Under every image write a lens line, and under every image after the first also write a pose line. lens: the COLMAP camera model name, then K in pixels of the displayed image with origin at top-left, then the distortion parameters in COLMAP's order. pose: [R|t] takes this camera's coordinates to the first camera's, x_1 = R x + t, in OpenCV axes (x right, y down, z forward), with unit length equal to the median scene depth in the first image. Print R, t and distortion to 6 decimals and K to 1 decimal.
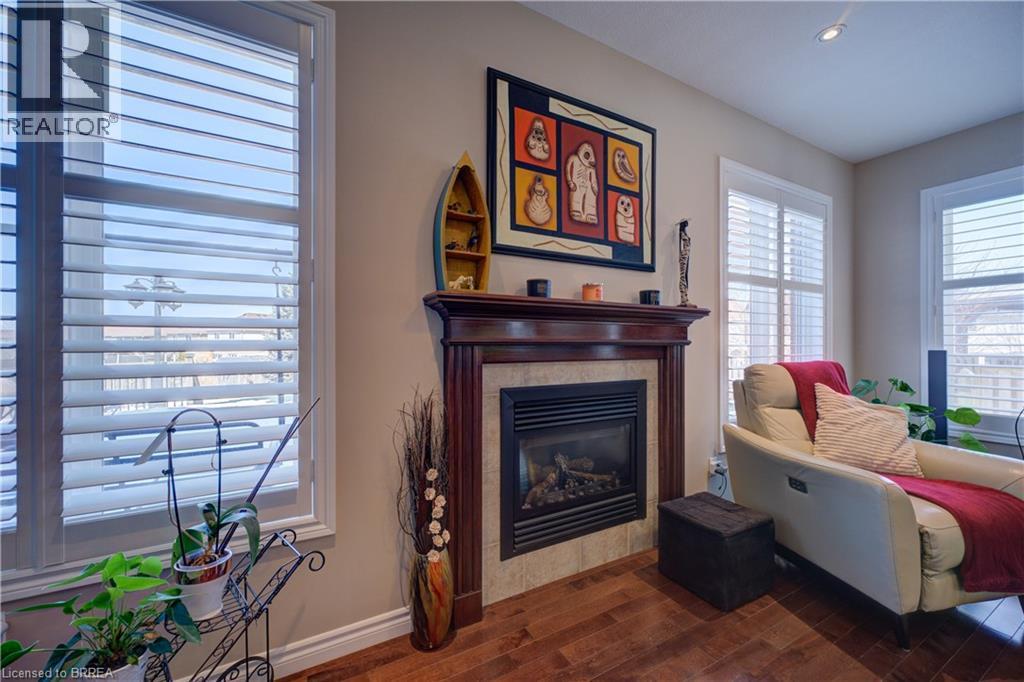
lens RADIAL K [[407.4, 0, 514.0], [0, 407.4, 342.9], [0, 0, 1]] dist [0.001065, -0.000674]
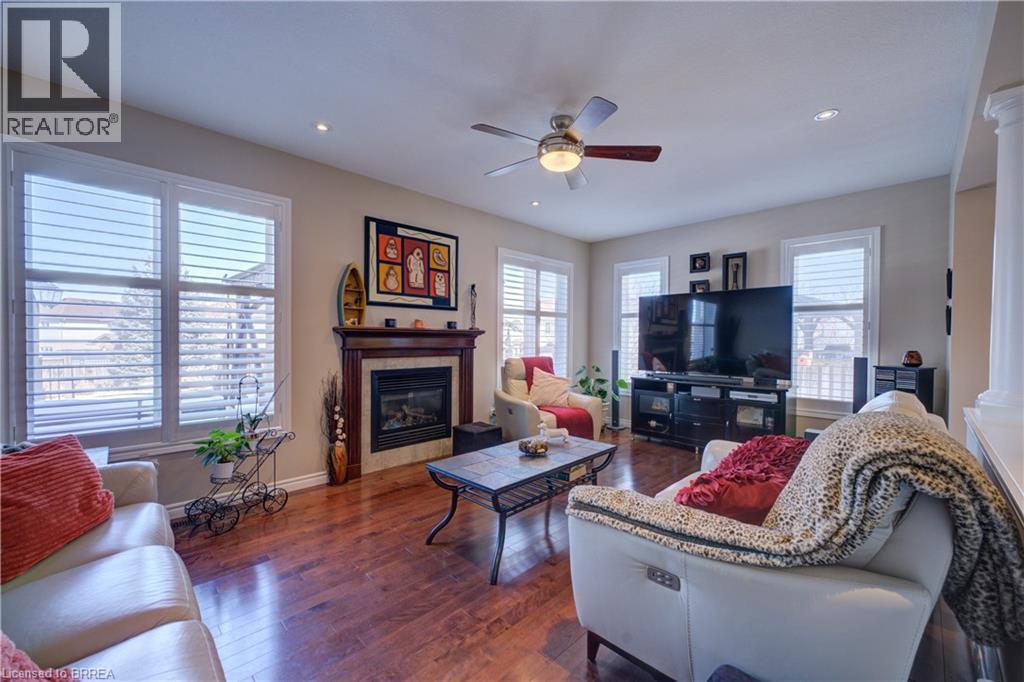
lens RADIAL K [[407.4, 0, 509.3], [0, 407.4, 342.2], [0, 0, 1]] dist [0.001065, -0.000674]
pose [[0.967820, 0.004672, 0.251601, 0.118673], [-0.007496, 0.999919, 0.010266, -0.055633], [-0.251533, -0.011822, 0.967777, -1.127057]]
